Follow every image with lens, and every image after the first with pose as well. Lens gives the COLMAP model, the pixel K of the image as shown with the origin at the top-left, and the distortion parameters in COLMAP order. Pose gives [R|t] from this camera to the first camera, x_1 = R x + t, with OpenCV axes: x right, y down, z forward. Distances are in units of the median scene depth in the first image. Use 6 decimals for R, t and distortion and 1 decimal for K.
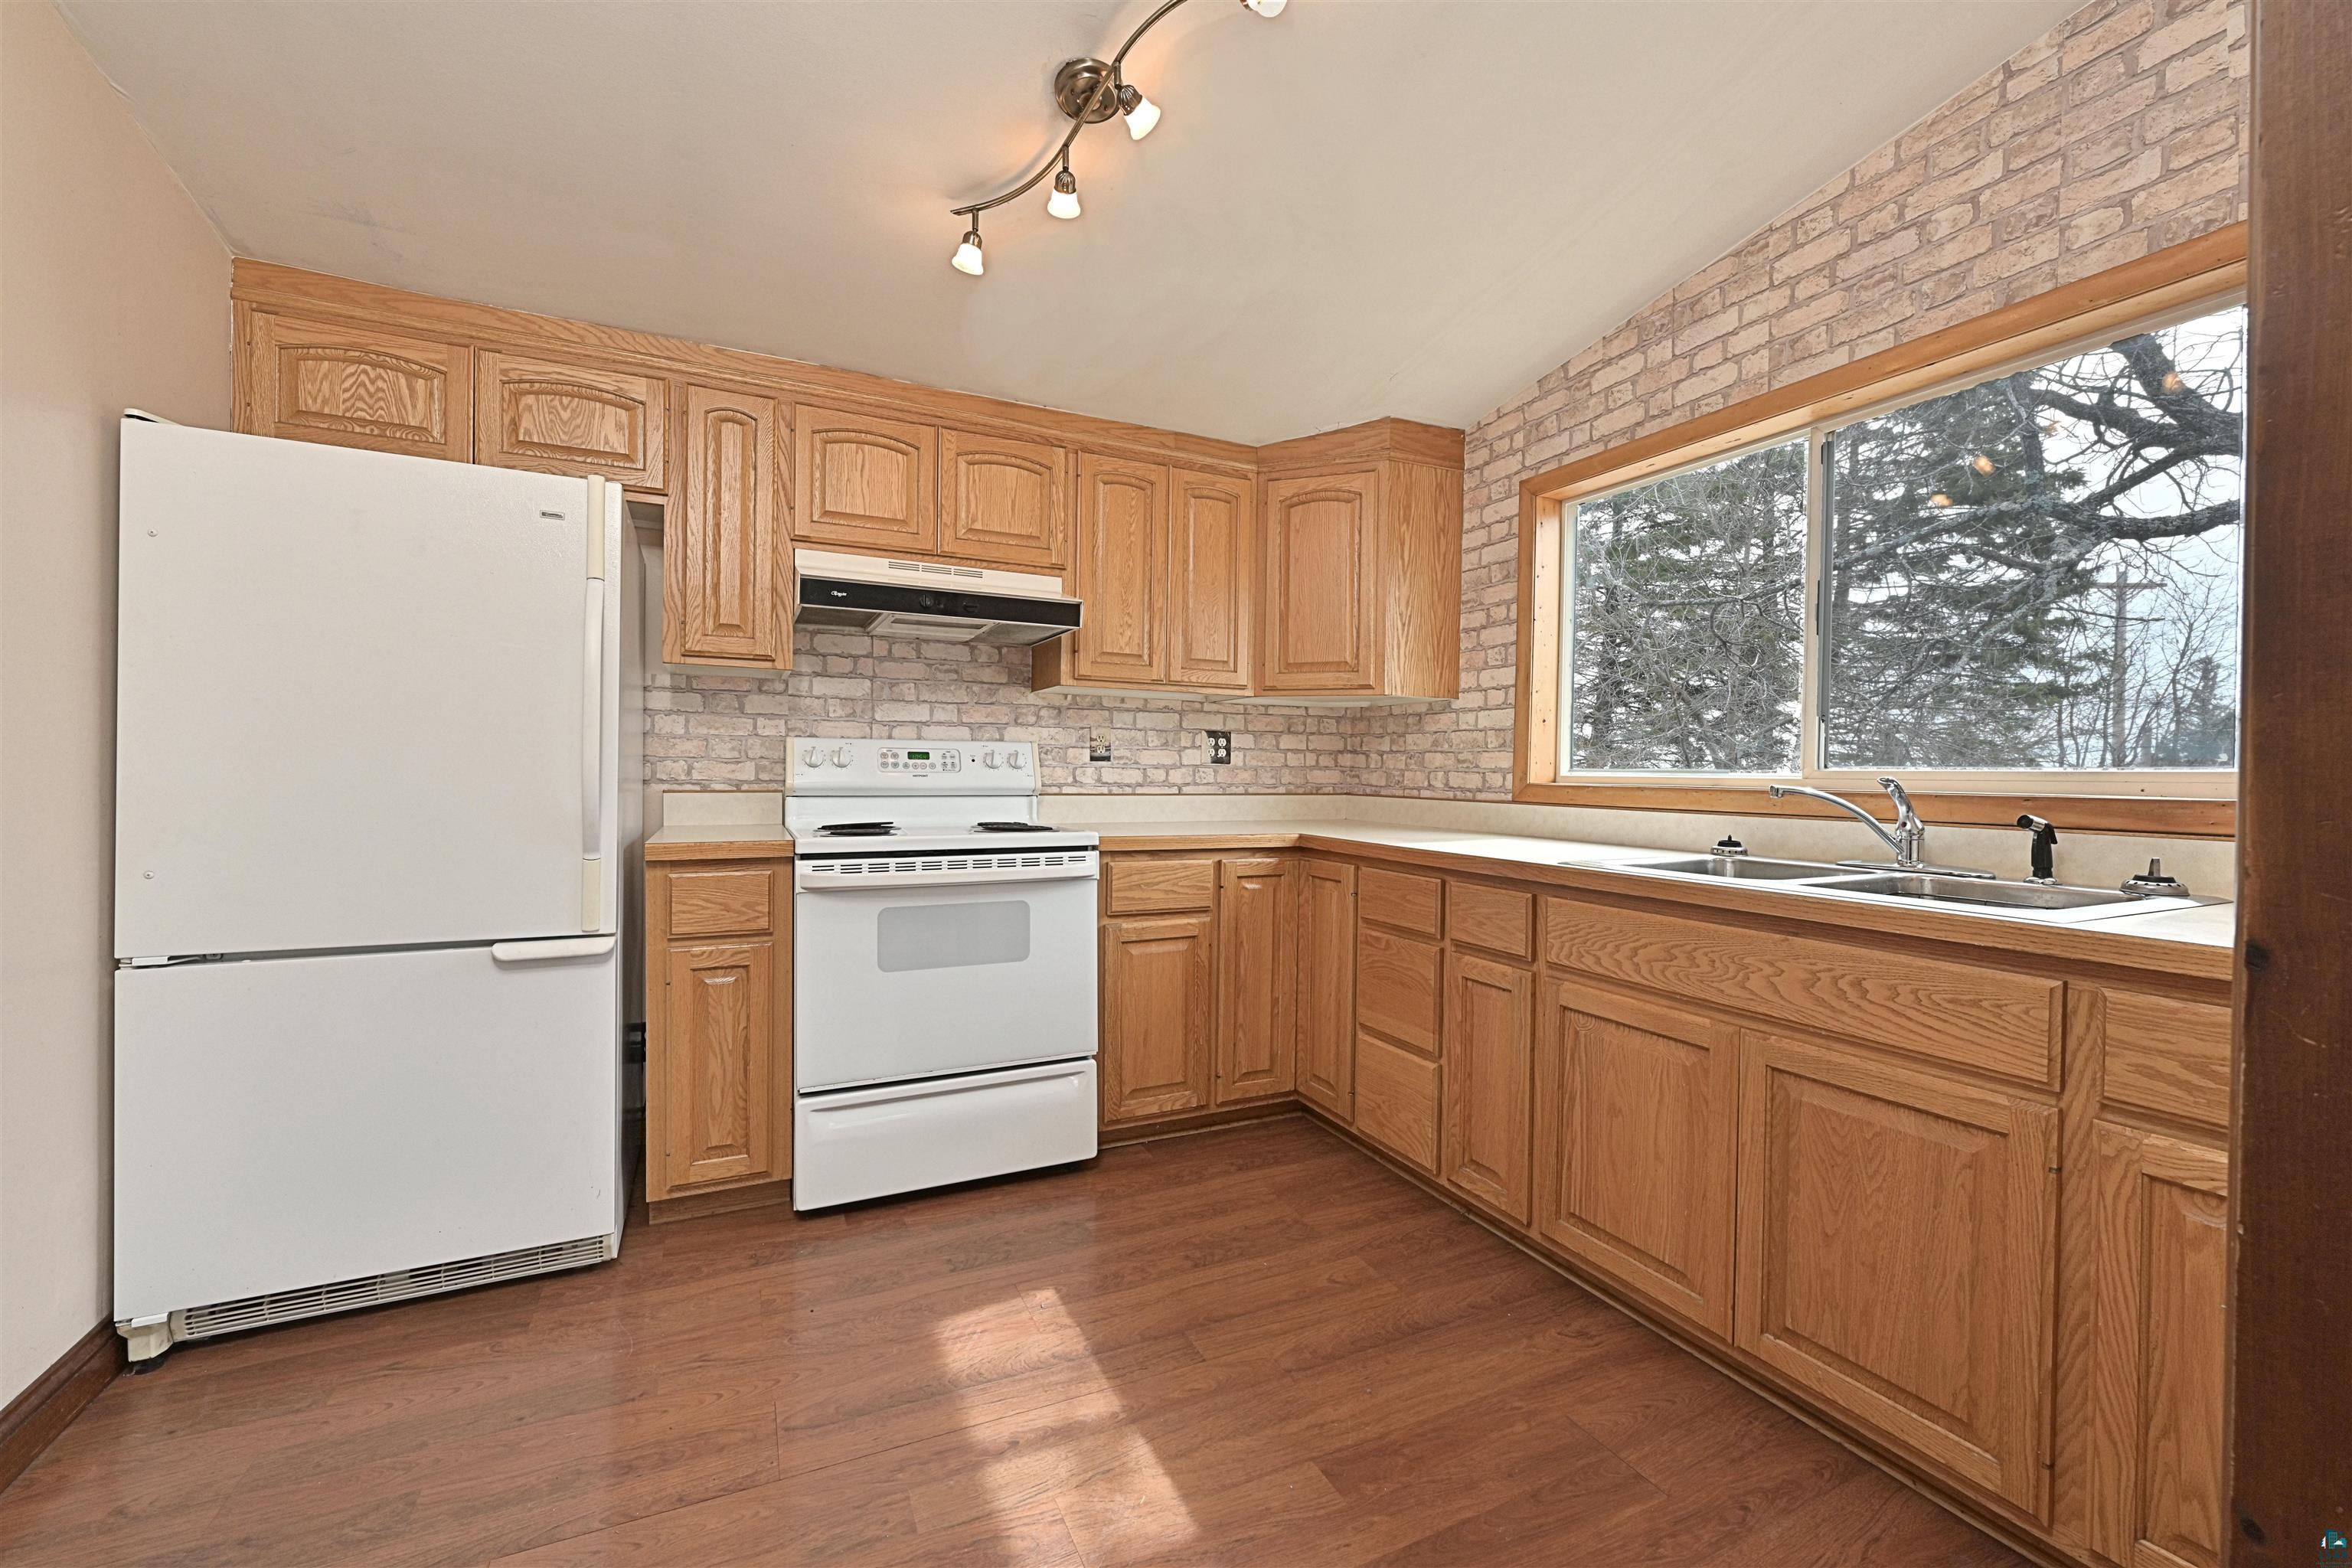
lens RADIAL K [[927.5, 0, 1186.1], [0, 927.5, 783.3], [0, 0, 1]] dist [0.001528, -0.000362]
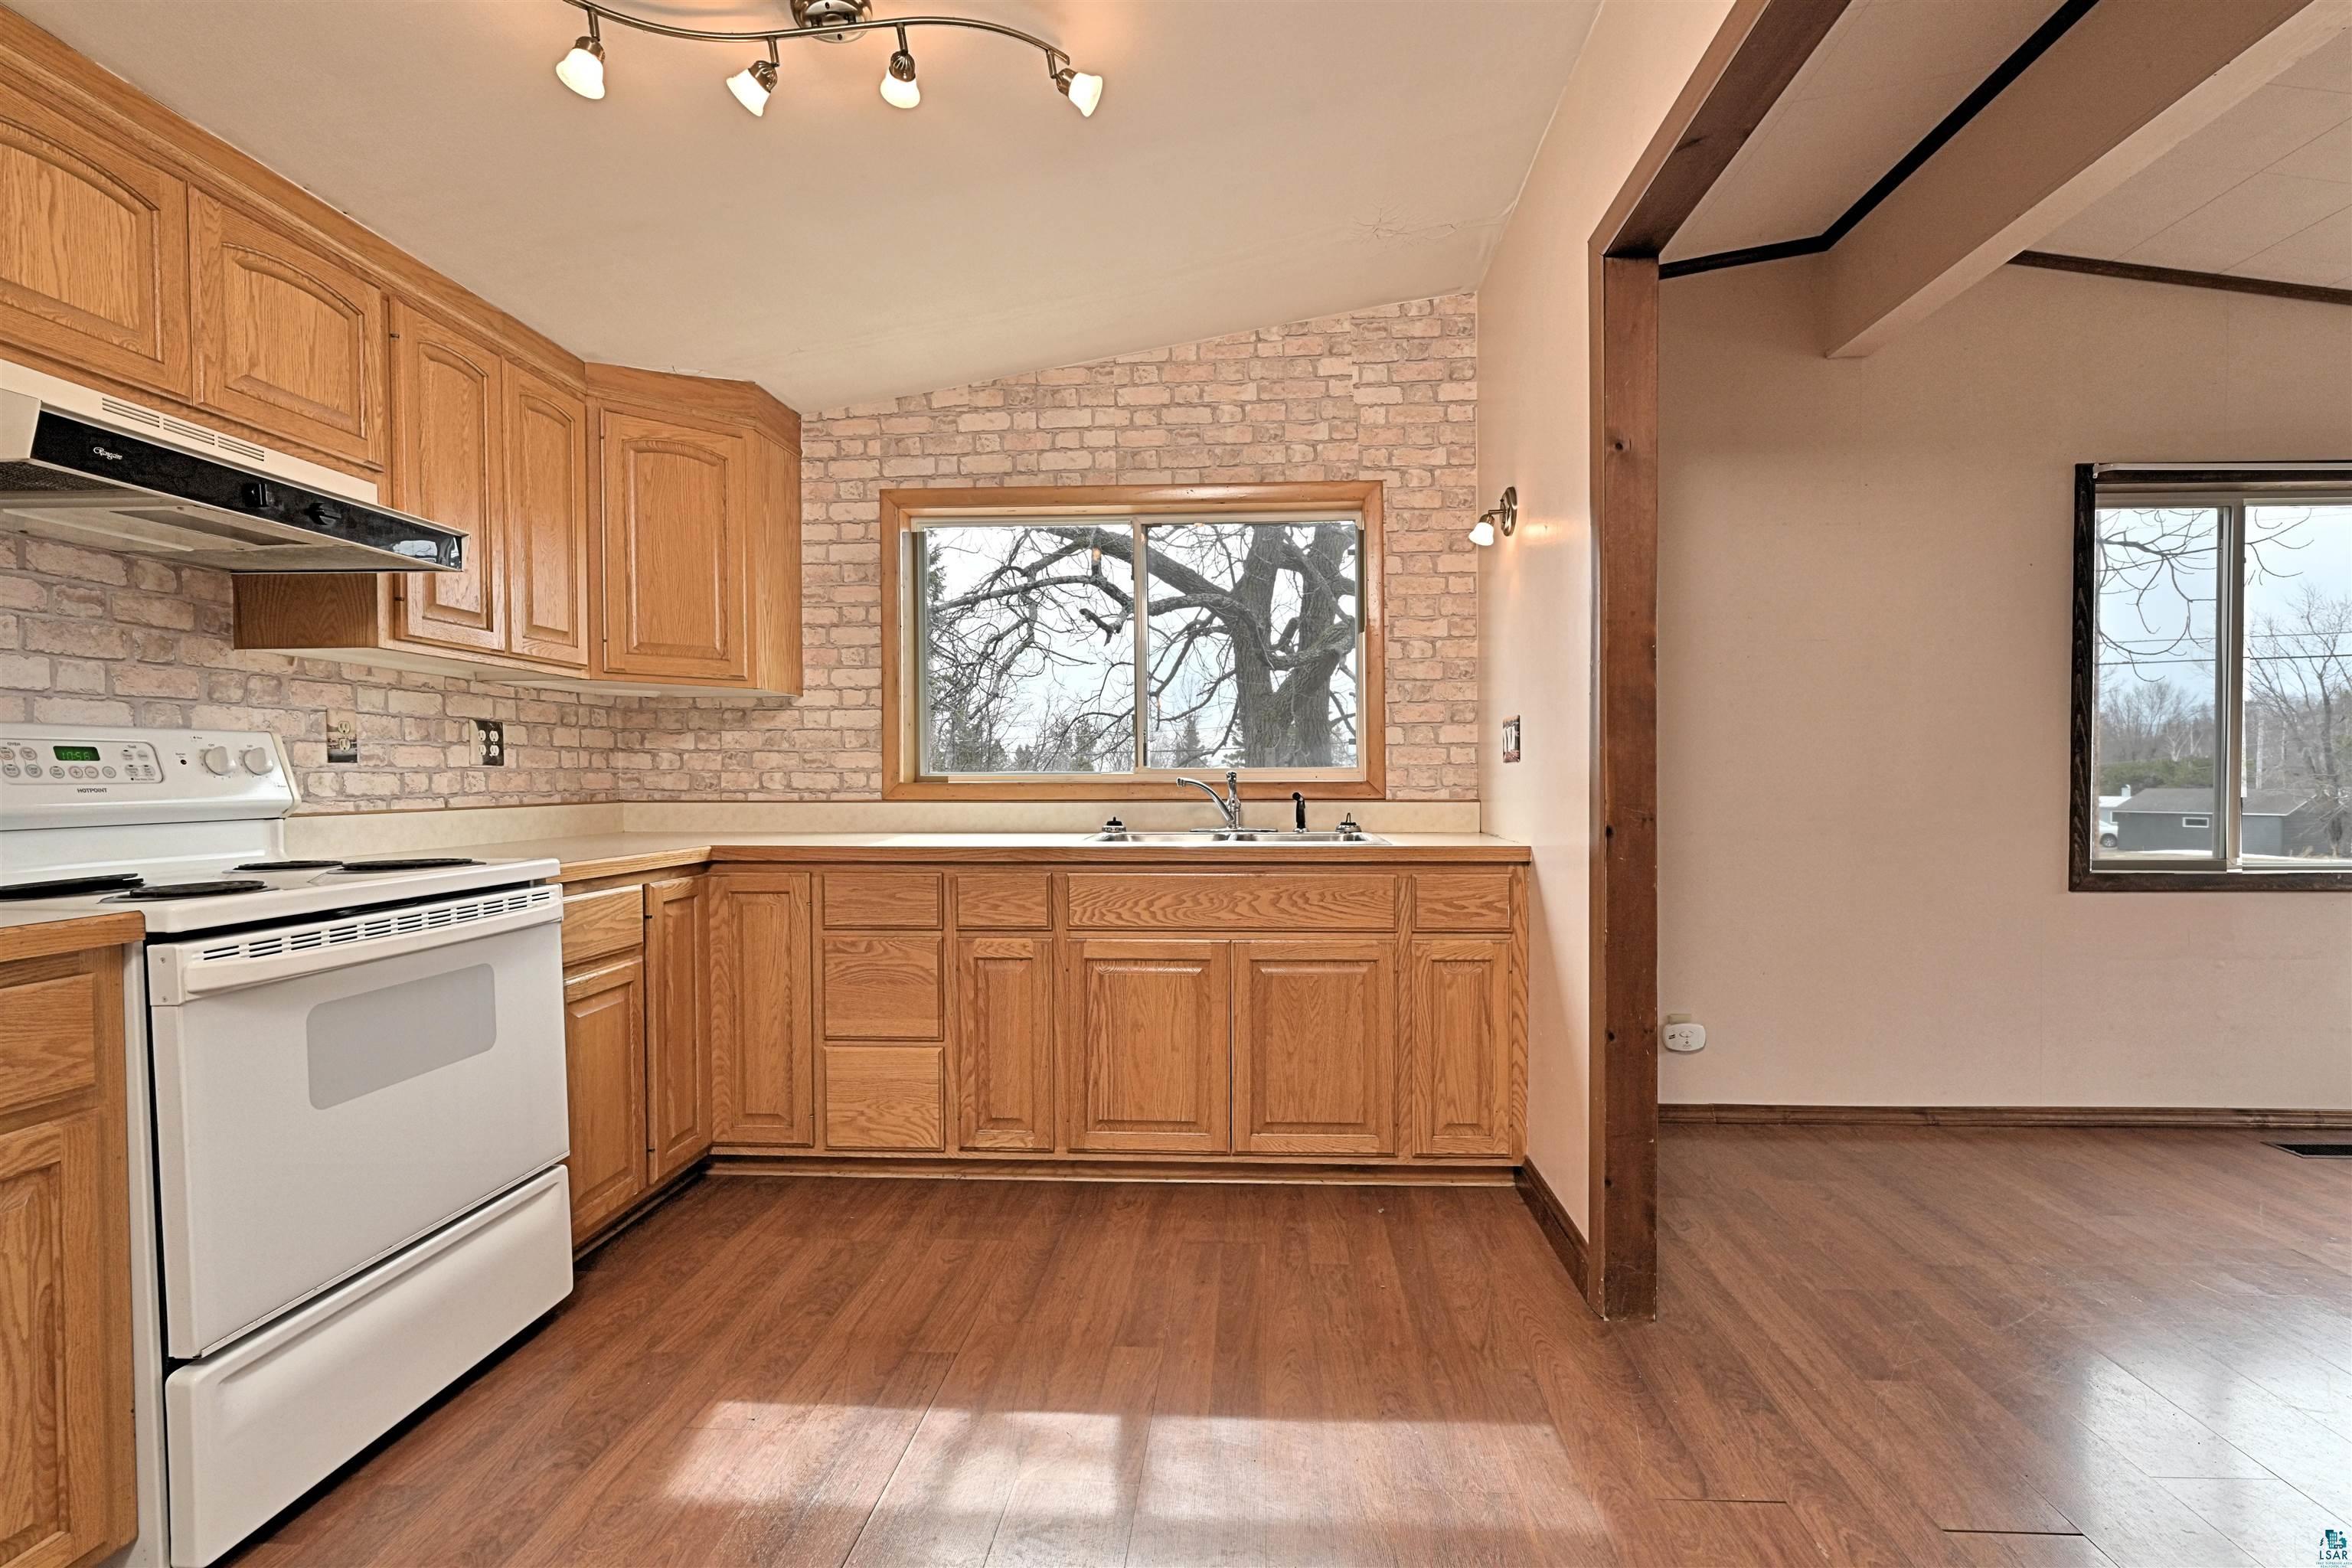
lens RADIAL K [[1066.4, 0, 1192.3], [0, 1066.4, 800.4], [0, 0, 1]] dist [0.001538, 0.000315]
pose [[0.484200, -0.034660, 0.874270, -0.544433], [0.021905, 0.999382, 0.027488, -0.005482], [-0.874683, 0.005842, 0.484660, 0.130721]]
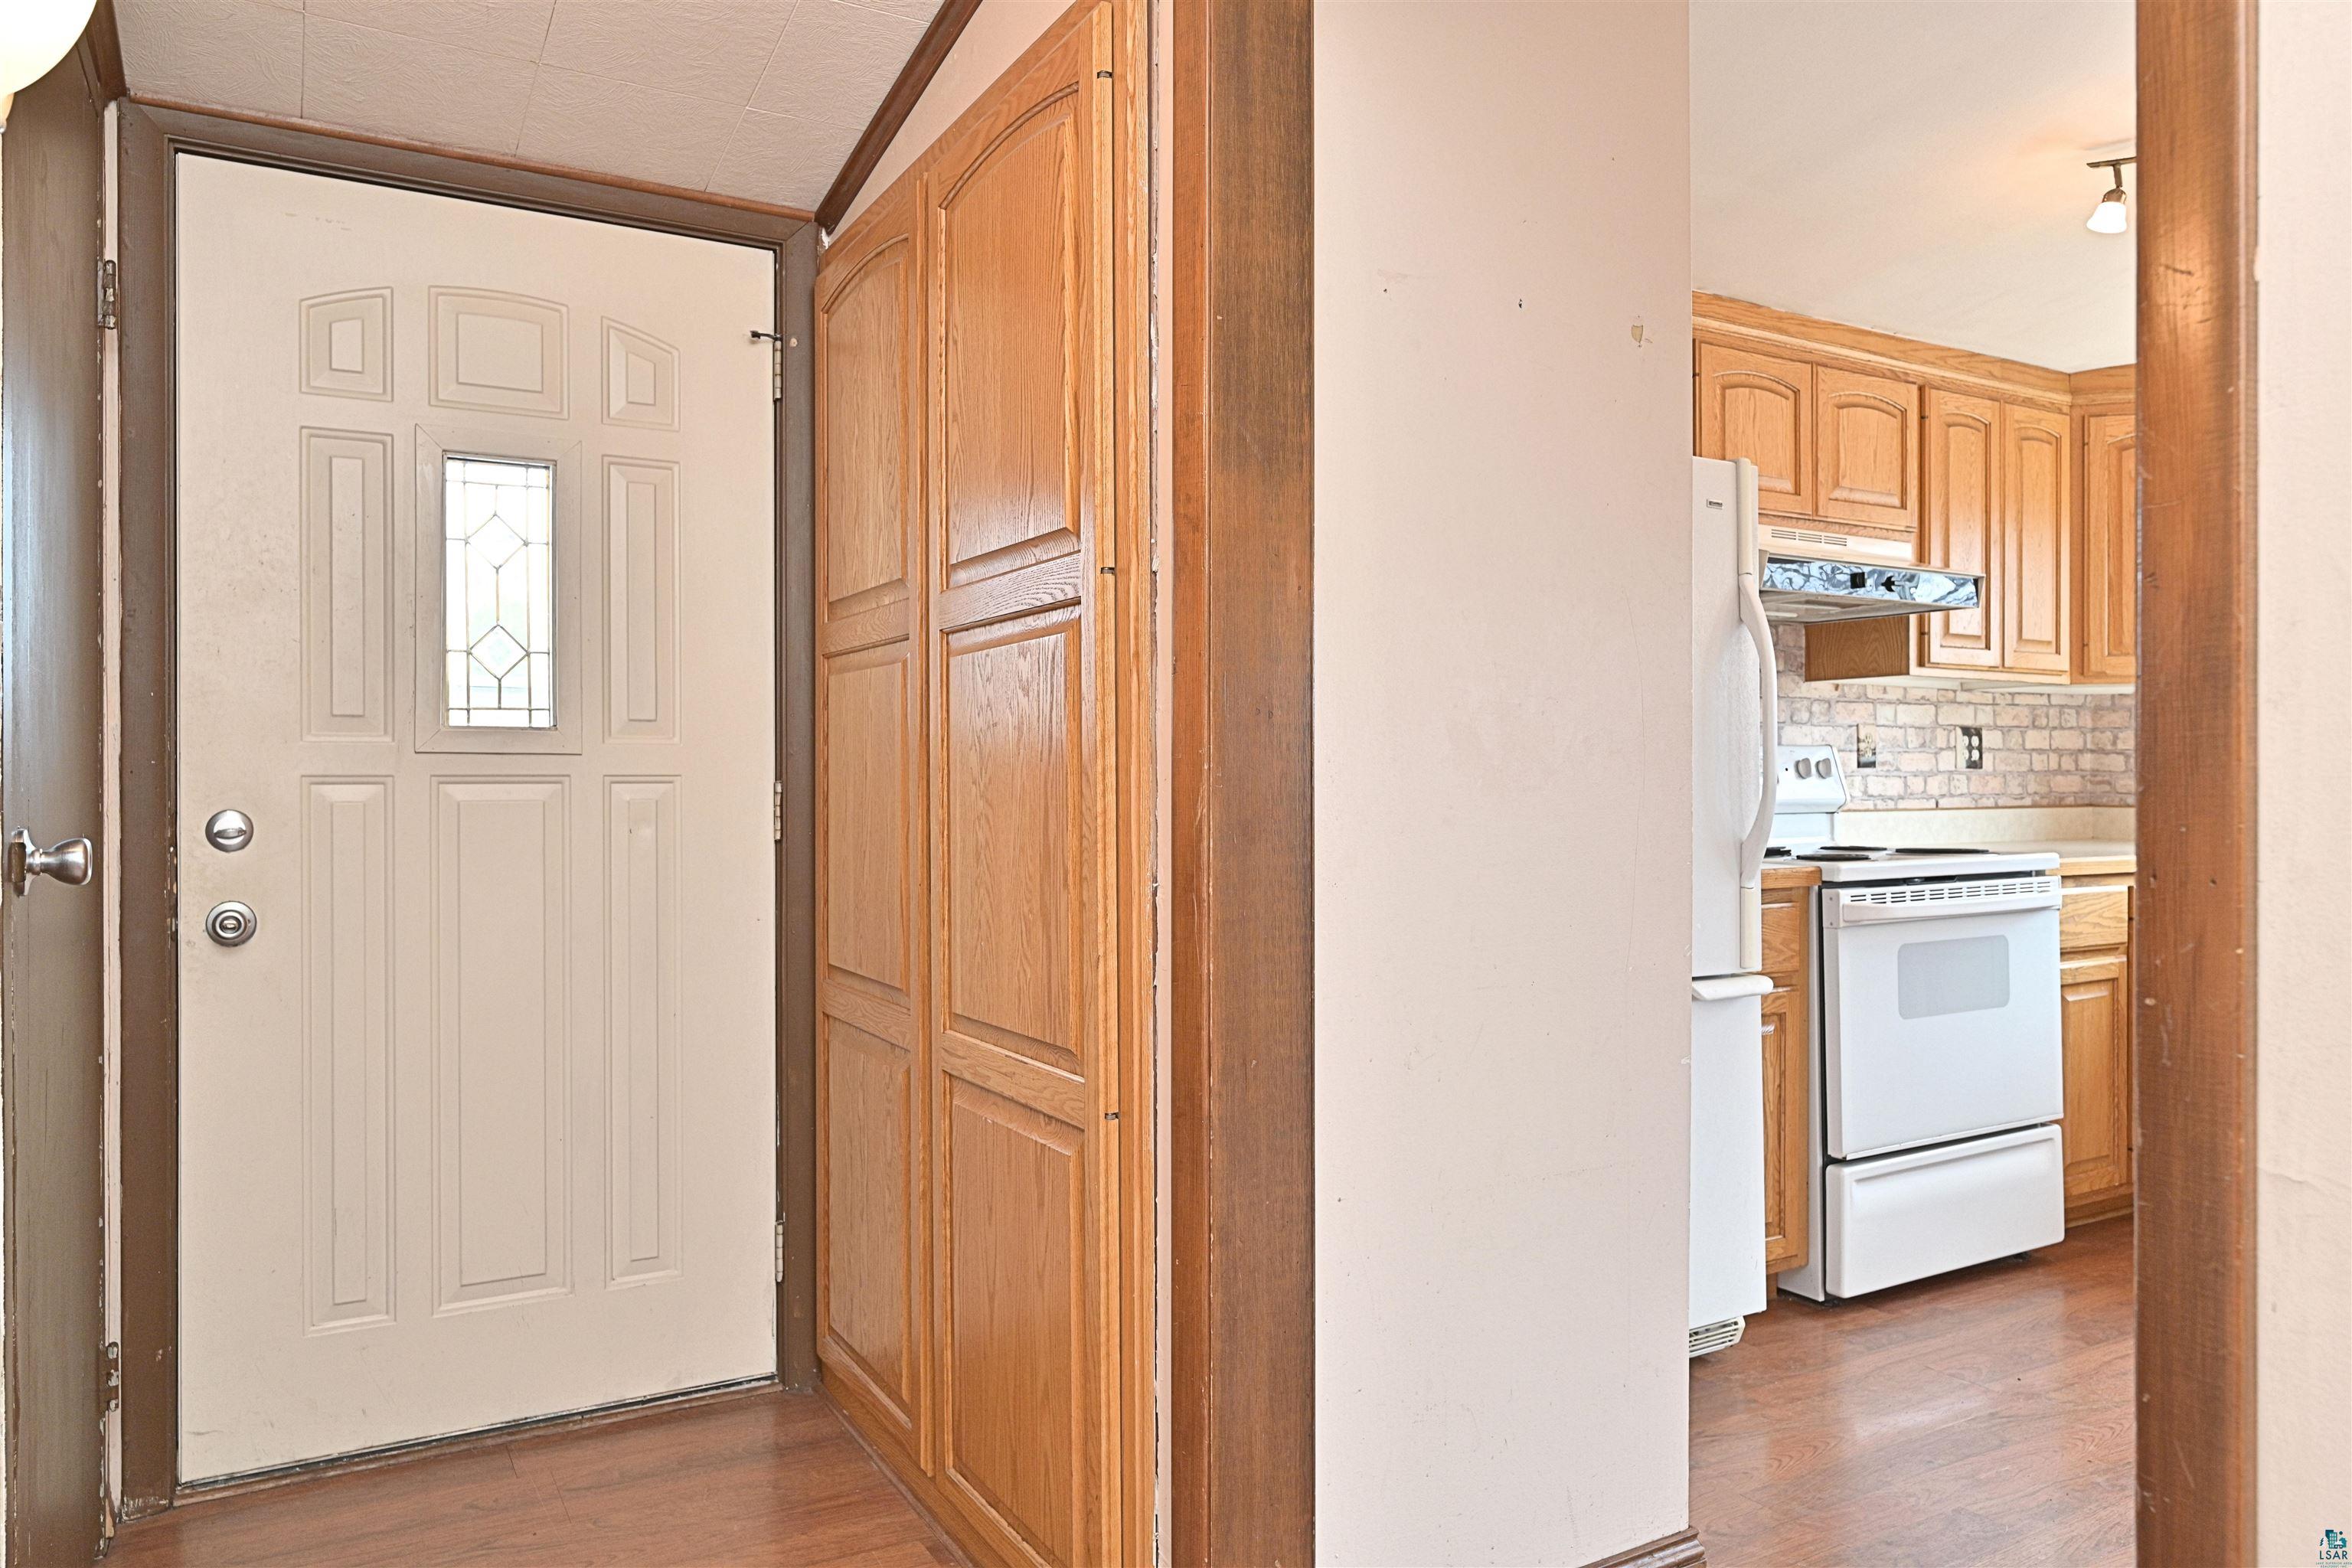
lens RADIAL K [[1551.1, 0, 1169.3], [0, 1551.1, 783.1], [0, 0, 1]] dist [-0.005947, -0.003588]
pose [[0.997325, -0.015856, 0.071353, -0.913408], [0.016552, 0.999821, -0.009179, -0.010357], [-0.071195, 0.010335, 0.997409, -0.312473]]
